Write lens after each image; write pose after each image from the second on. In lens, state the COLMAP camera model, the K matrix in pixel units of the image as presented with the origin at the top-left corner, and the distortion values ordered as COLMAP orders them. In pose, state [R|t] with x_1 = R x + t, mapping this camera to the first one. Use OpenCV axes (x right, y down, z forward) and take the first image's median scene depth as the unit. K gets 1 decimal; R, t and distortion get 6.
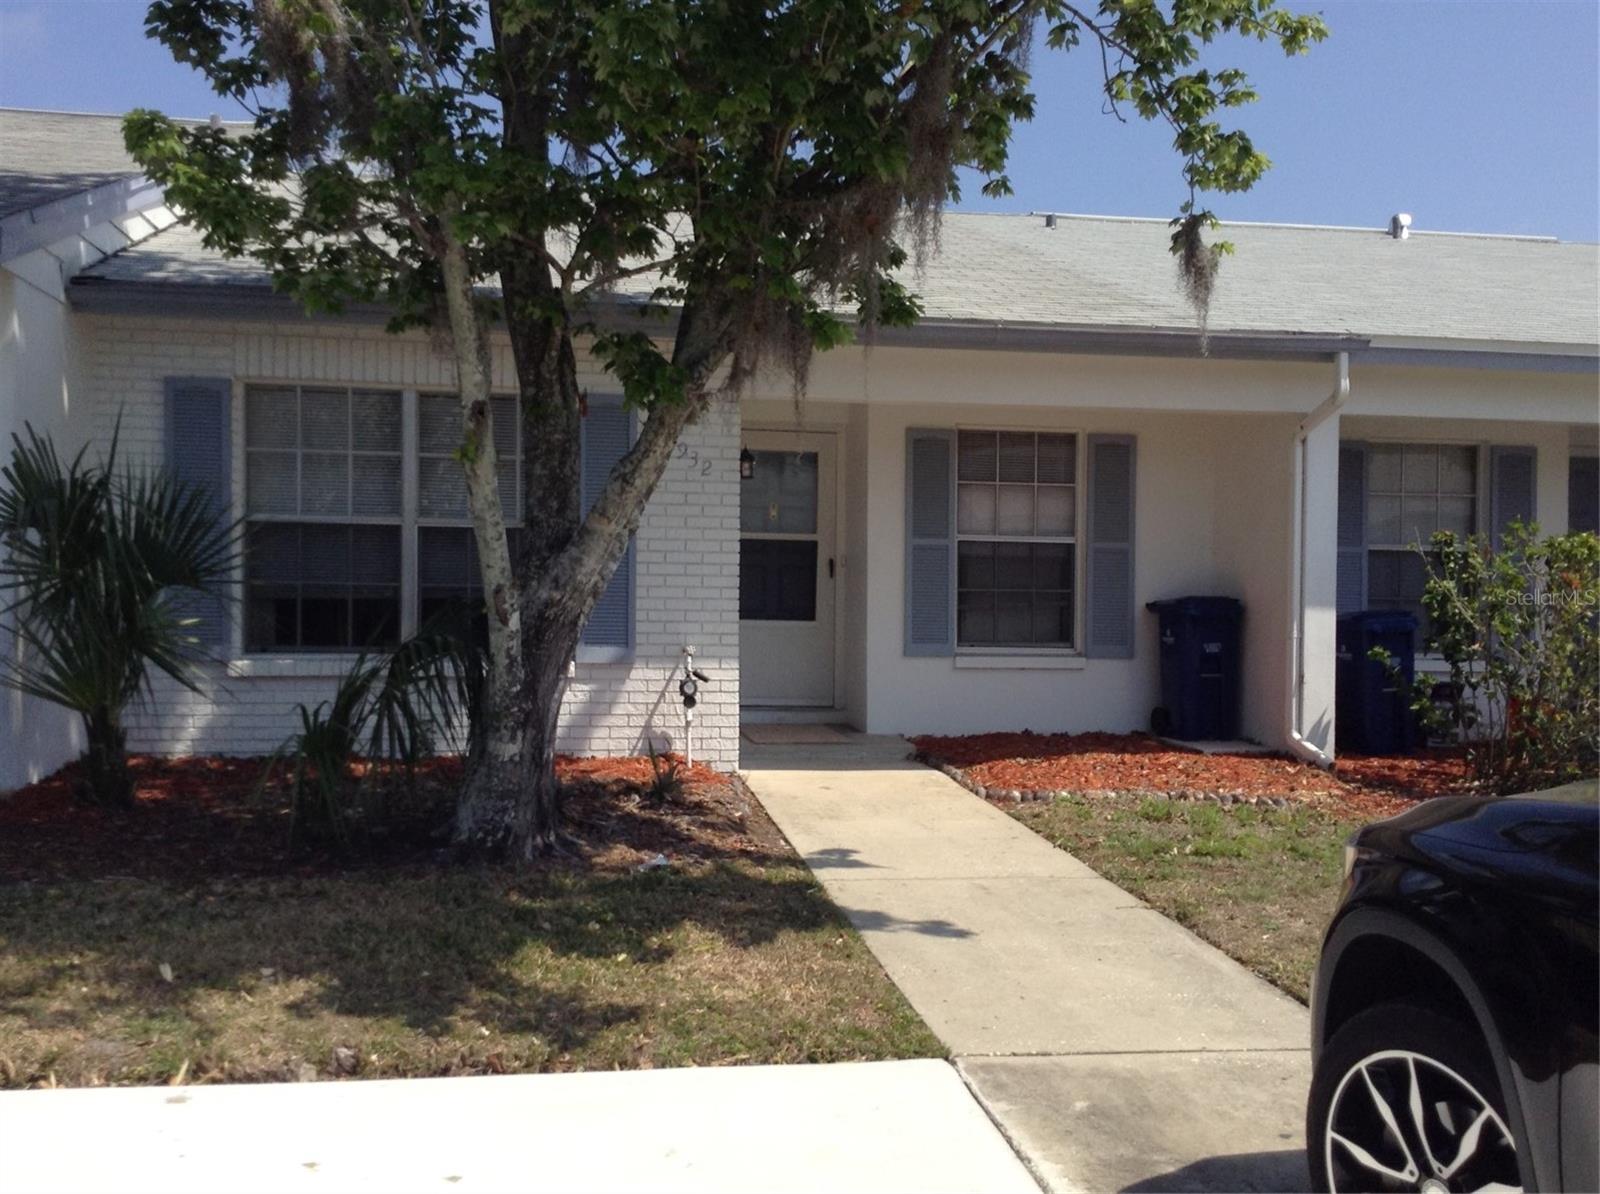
lens RADIAL K [[1682.8, 0, 792.0], [0, 1682.8, 601.8], [0, 0, 1]] dist [0.073725, 0.000000]
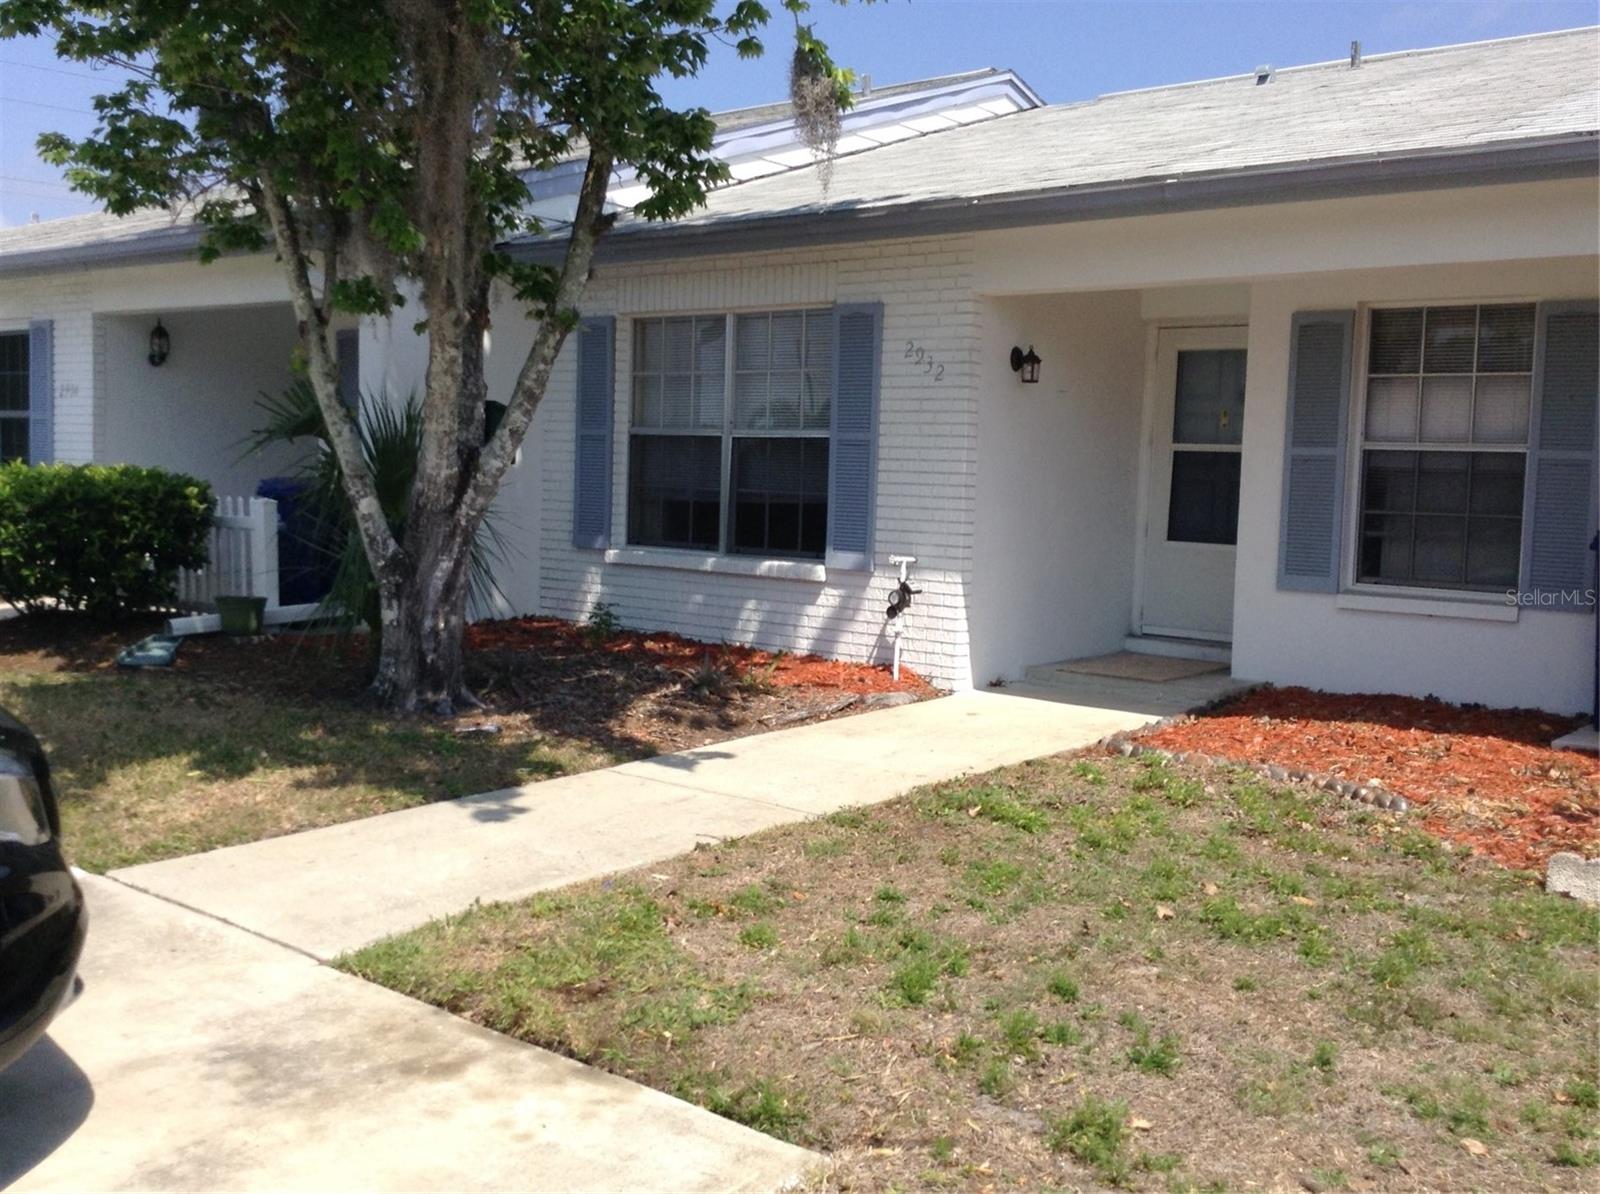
lens RADIAL K [[1682.8, 0, 792.5], [0, 1682.8, 593.4], [0, 0, 1]] dist [0.073725, 0.000000]
pose [[0.616818, 0.060247, -0.784797, 0.665454], [-0.036520, 0.998183, 0.047926, 0.003183], [0.786258, -0.000901, 0.617897, 0.340544]]
